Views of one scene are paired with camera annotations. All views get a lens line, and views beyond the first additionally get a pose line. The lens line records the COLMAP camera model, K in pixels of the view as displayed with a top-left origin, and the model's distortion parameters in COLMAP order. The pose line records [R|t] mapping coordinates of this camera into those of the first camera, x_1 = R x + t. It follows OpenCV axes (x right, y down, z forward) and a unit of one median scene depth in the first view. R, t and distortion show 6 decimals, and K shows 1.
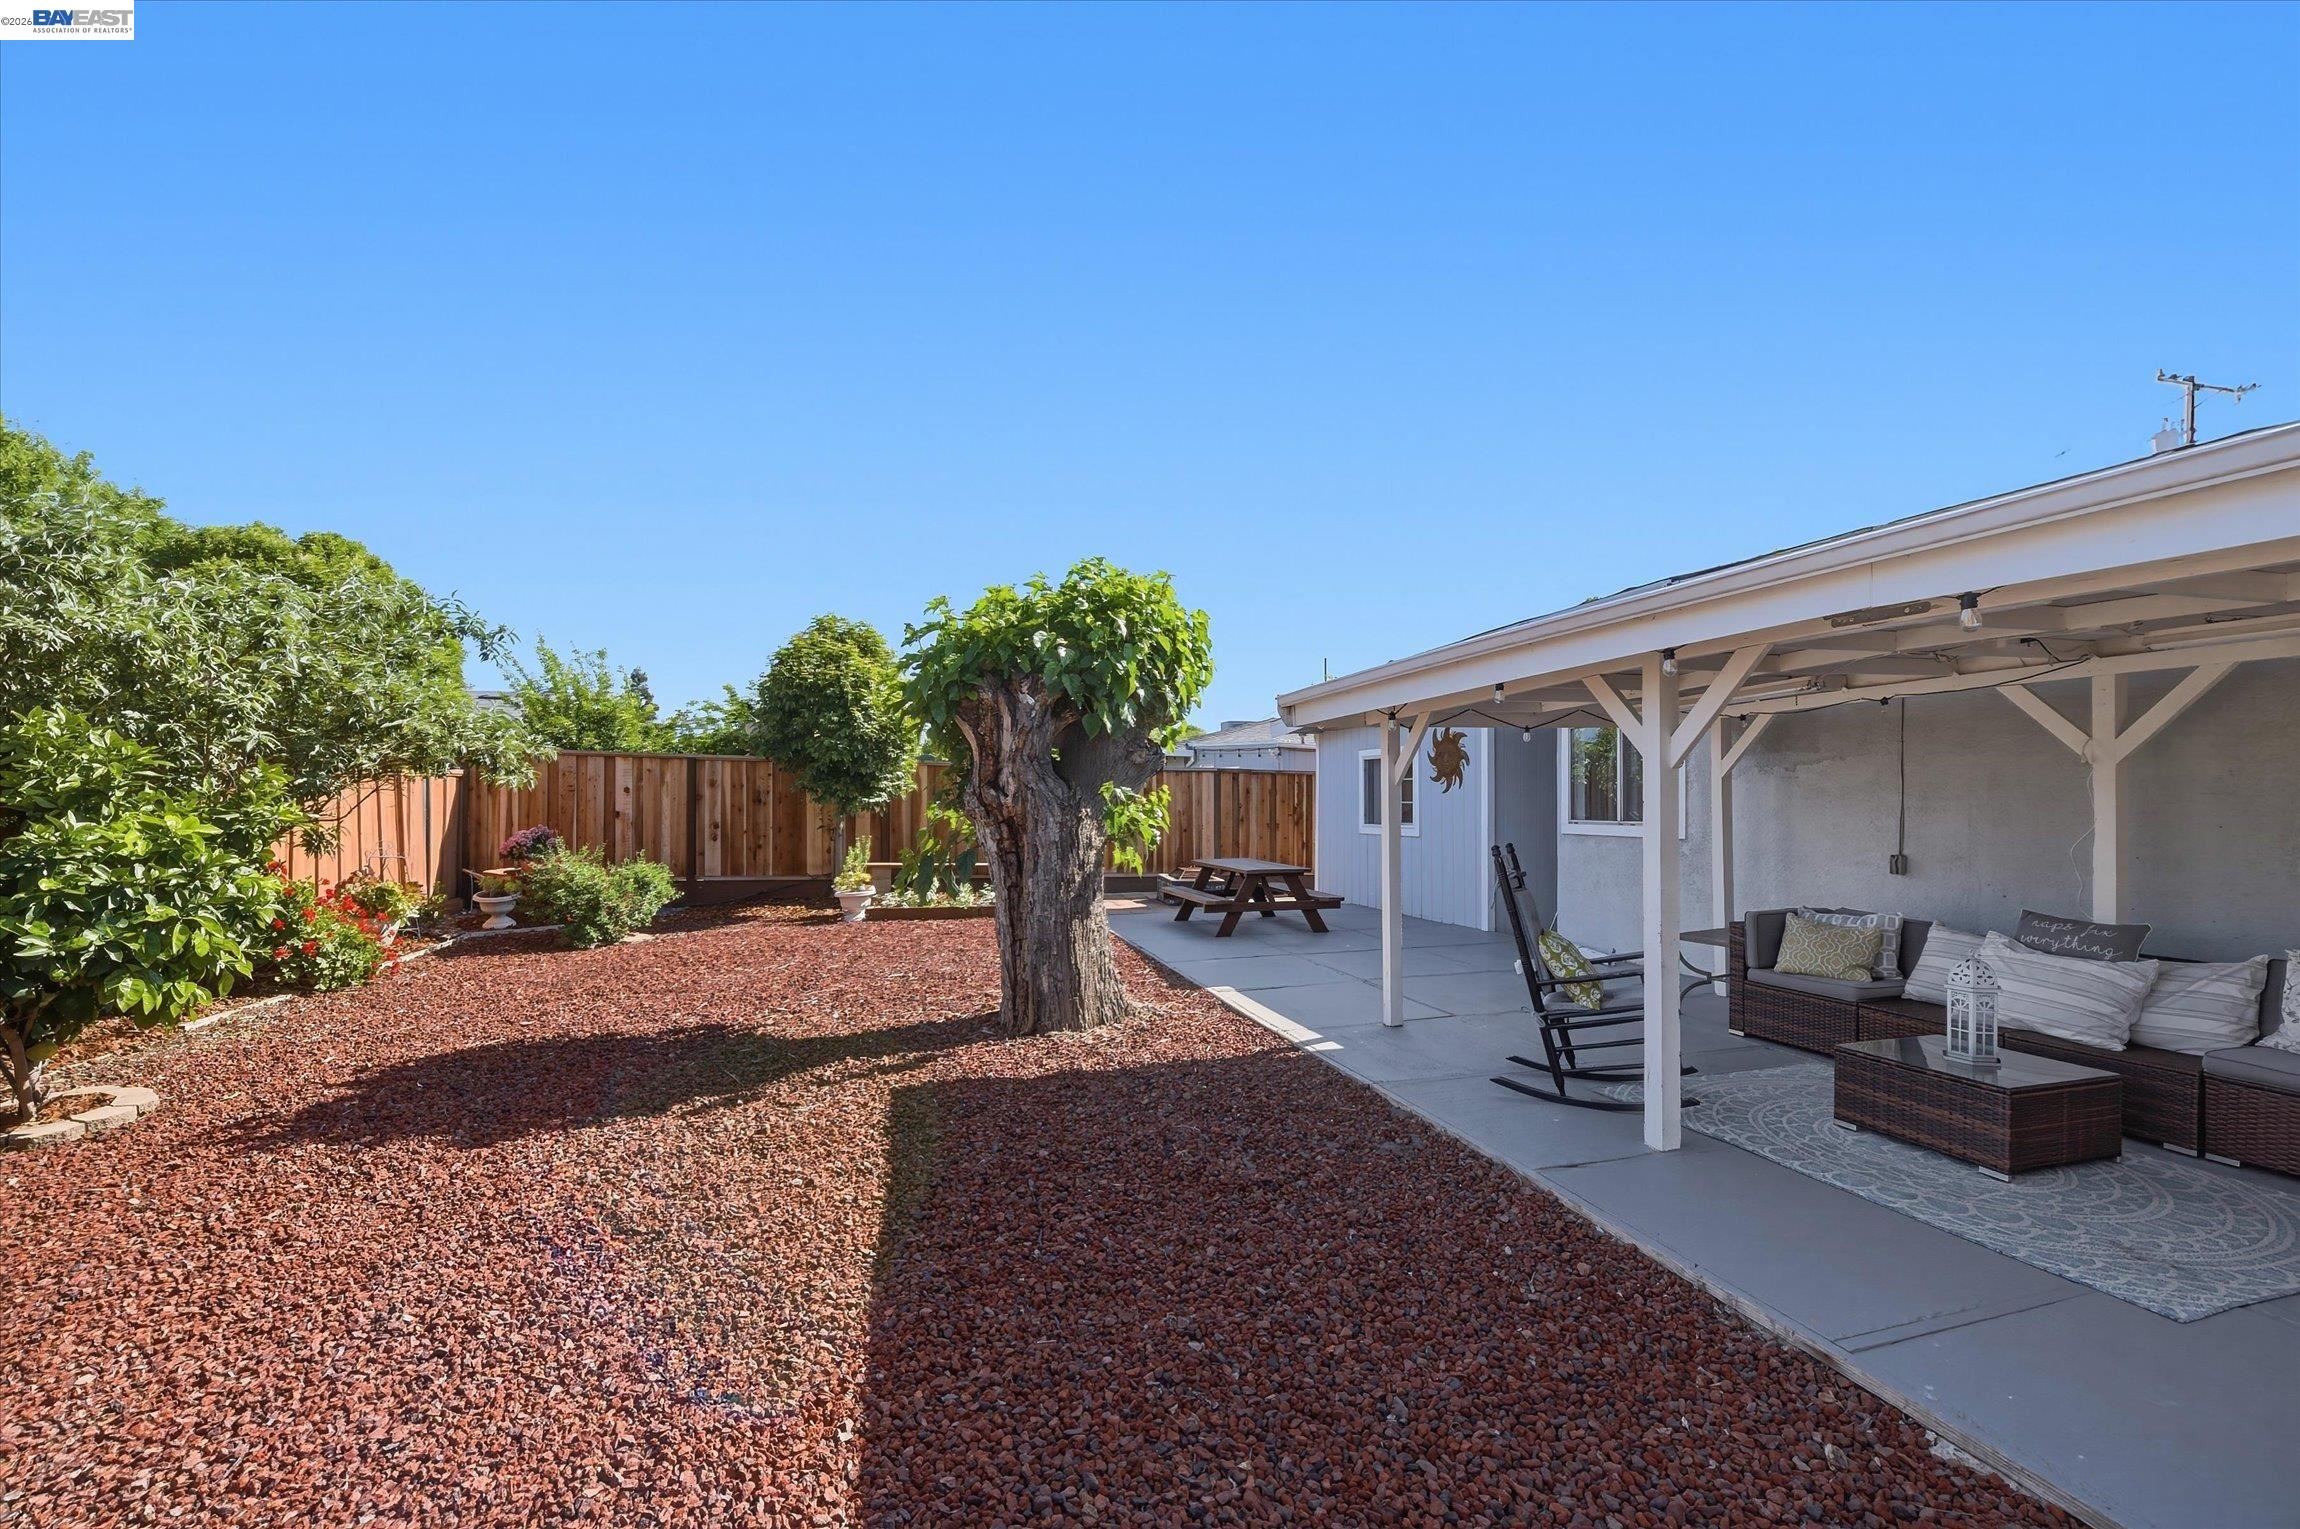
lens RADIAL K [[924.1, 0, 1215.1], [0, 924.1, 775.3], [0, 0, 1]] dist [0.001500, -0.000696]
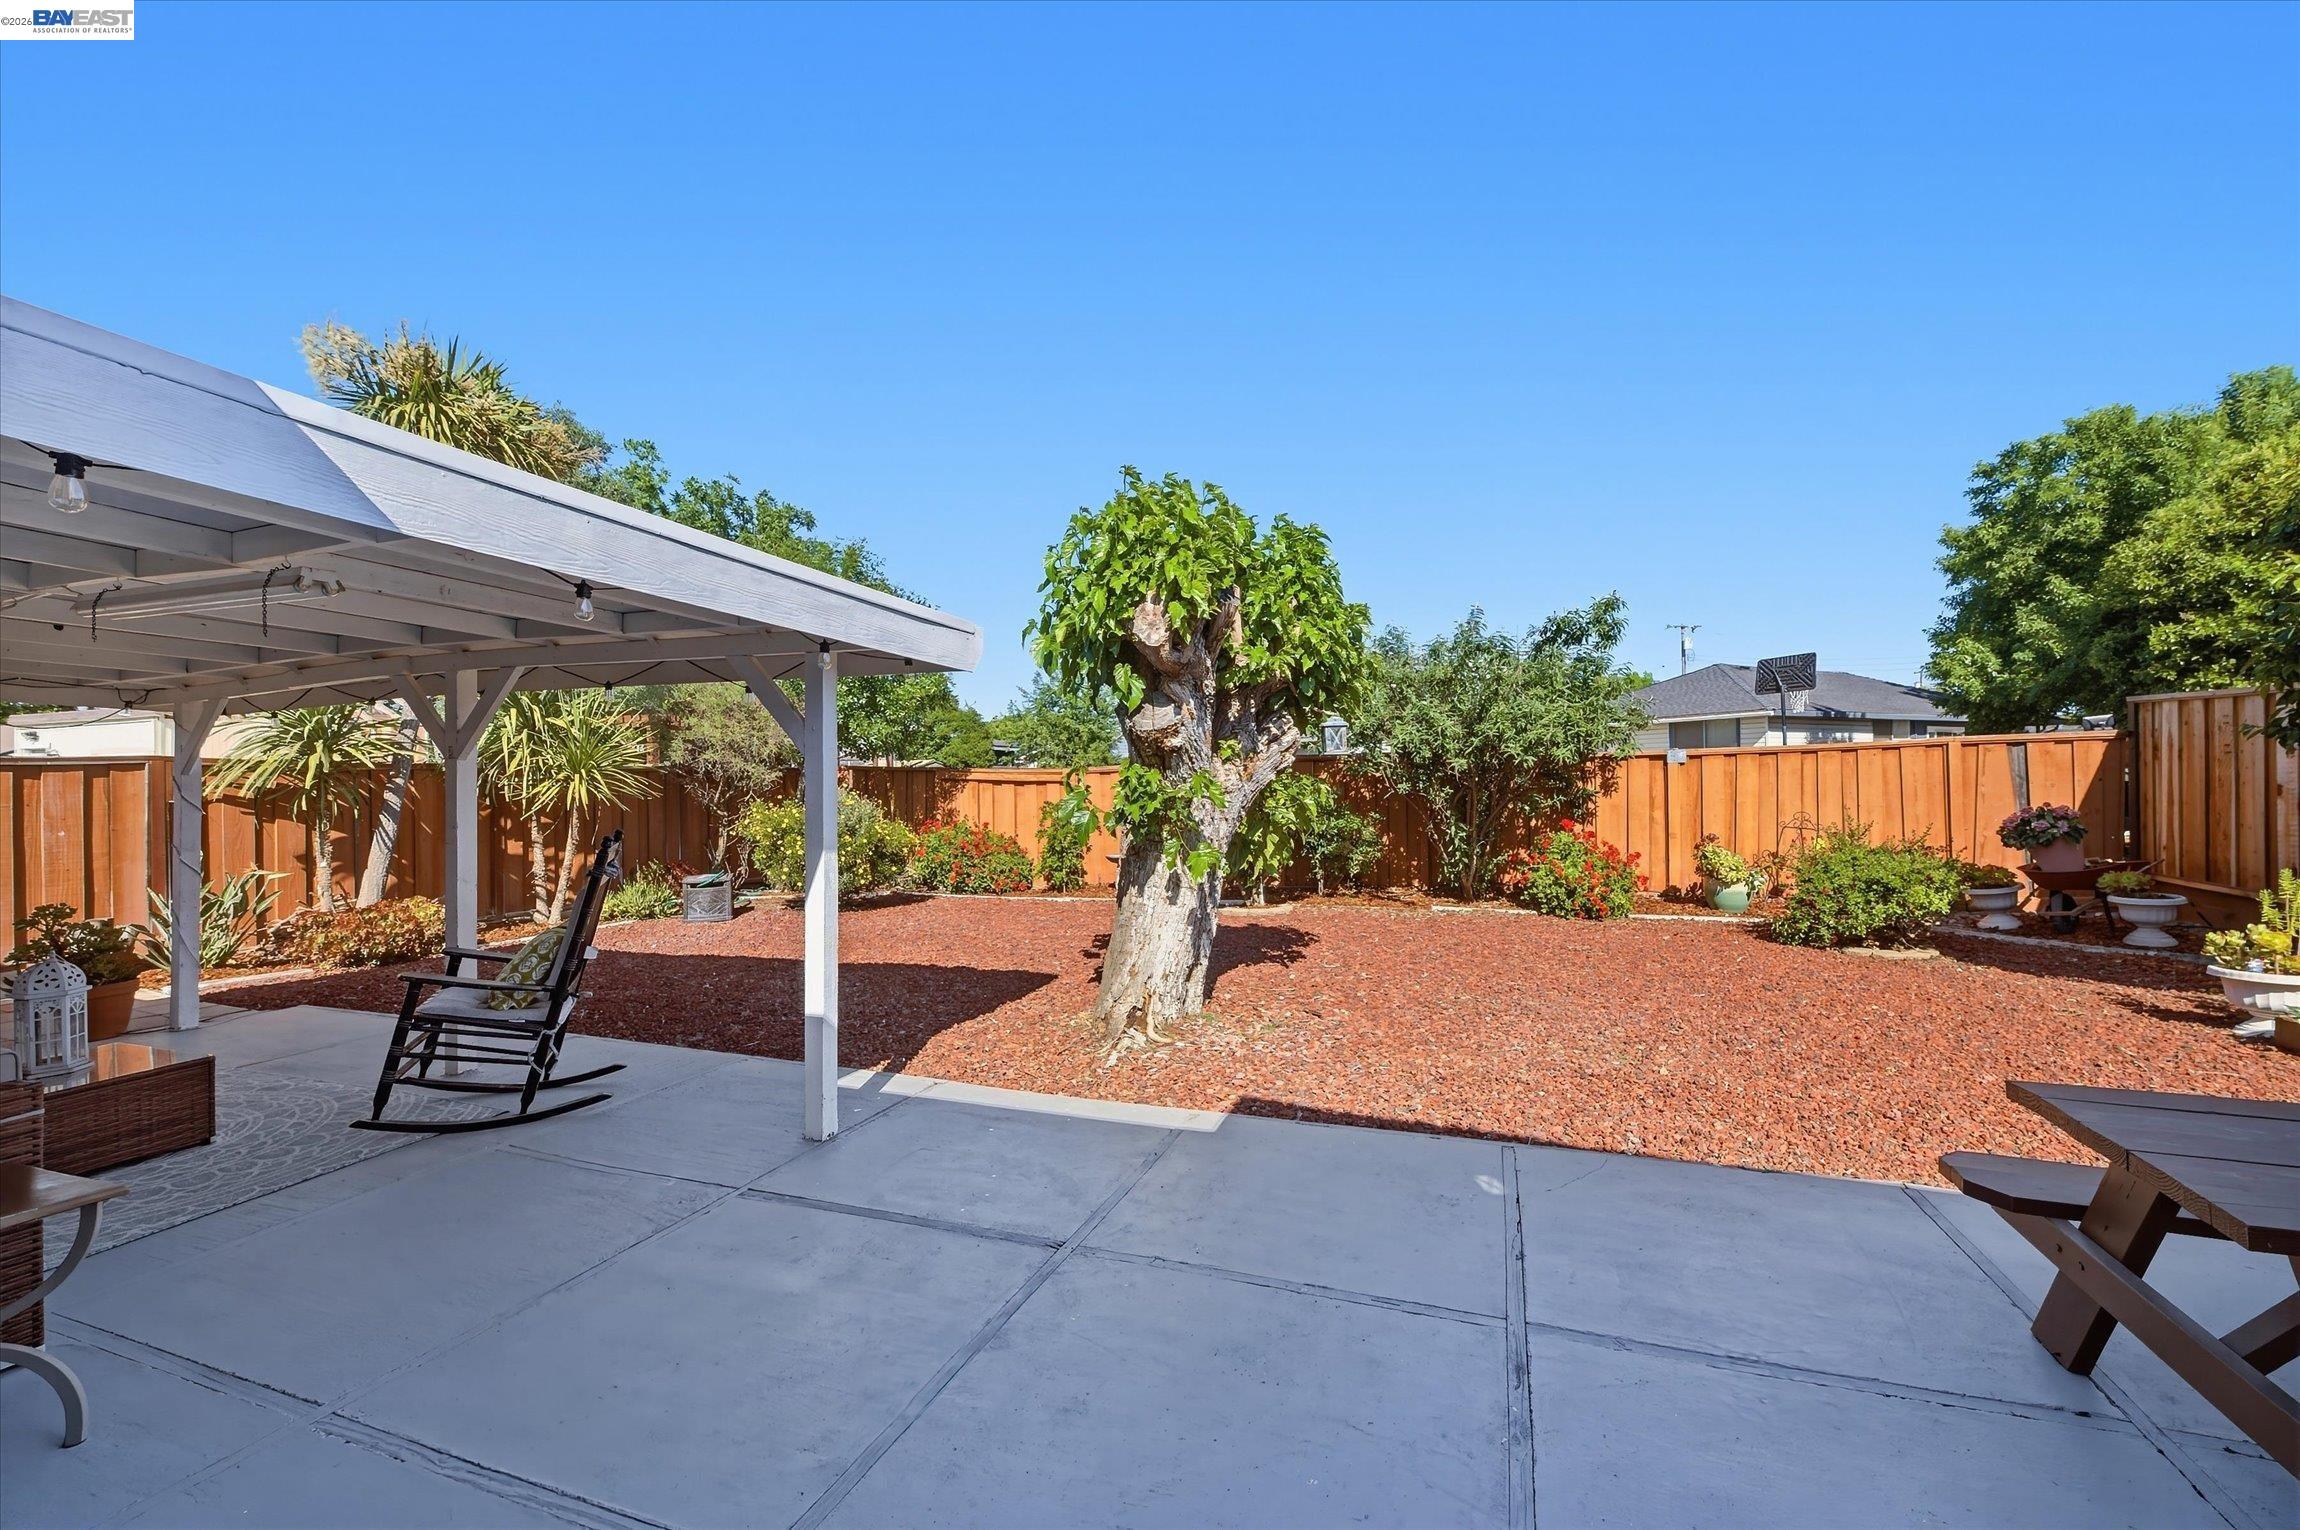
lens RADIAL K [[924.1, 0, 1152.8], [0, 924.1, 773.5], [0, 0, 1]] dist [0.001500, -0.000696]
pose [[-0.597600, 0.000514, -0.801794, 0.593503], [0.030605, 0.999286, -0.022170, 0.044637], [0.801210, -0.037788, -0.597189, 1.646905]]
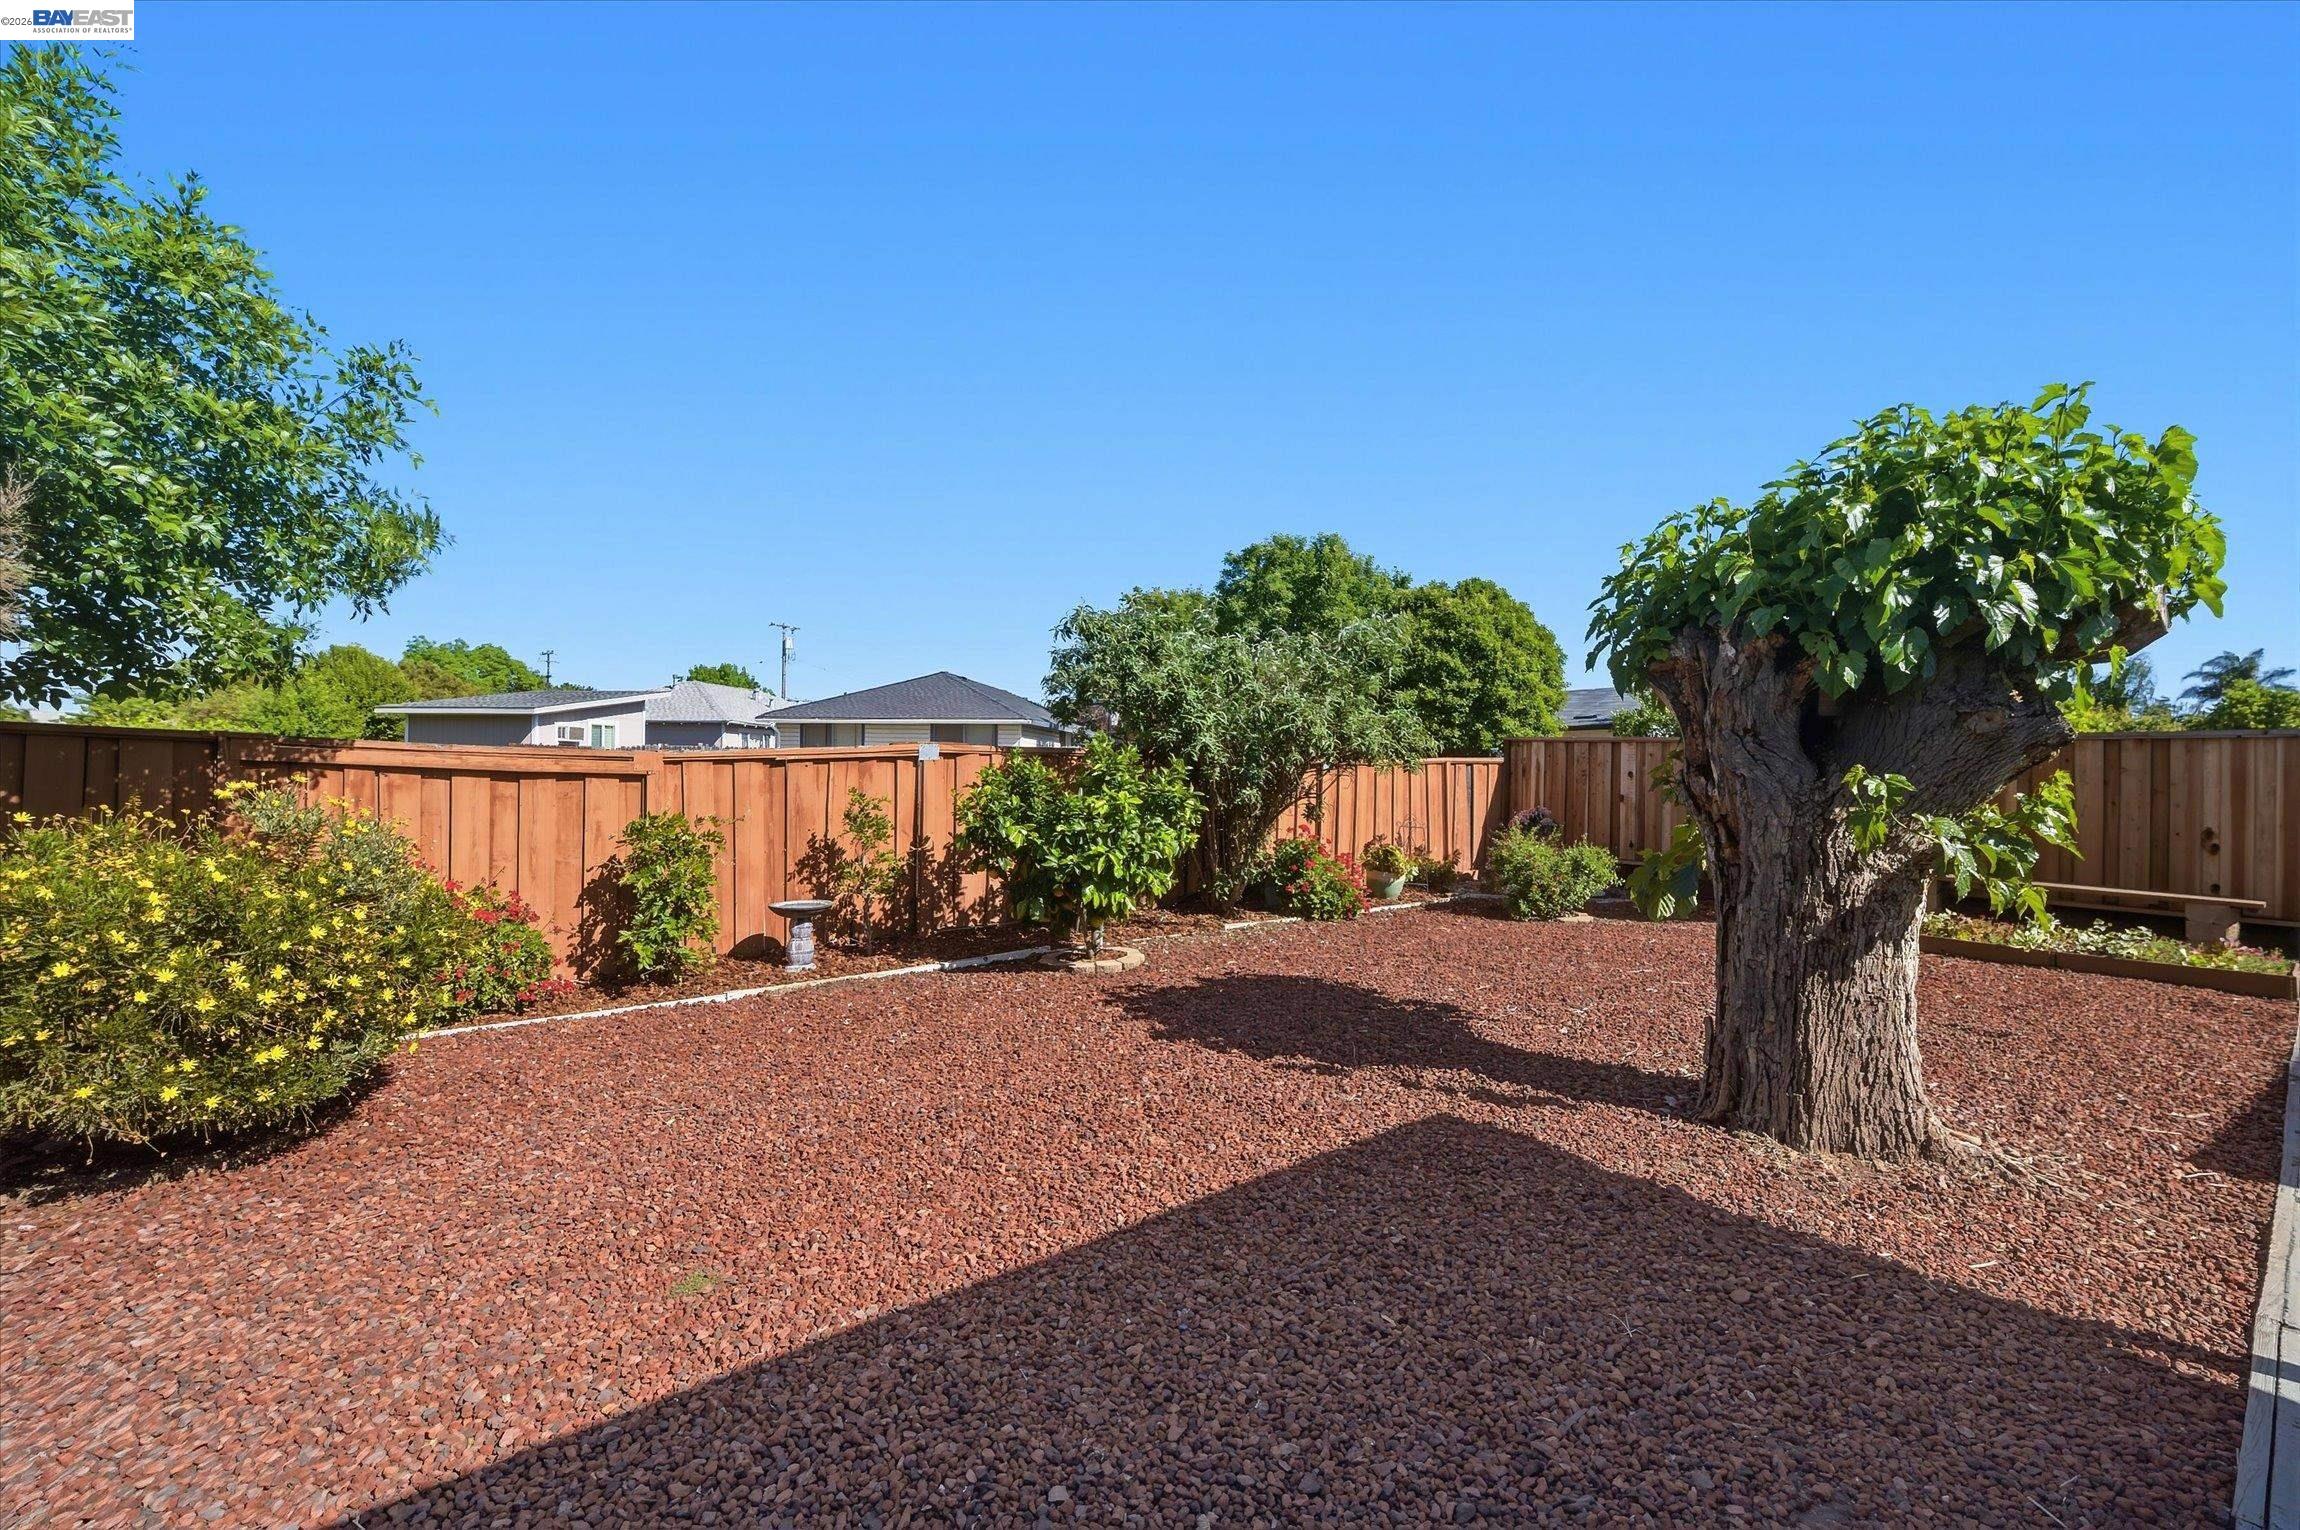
lens RADIAL K [[924.1, 0, 1153.5], [0, 924.1, 759.9], [0, 0, 1]] dist [0.001500, -0.000696]
pose [[0.343890, -0.012709, -0.938924, 0.301980], [0.014170, 0.999865, -0.008343, 0.001555], [0.938903, -0.010435, 0.344024, 0.334637]]
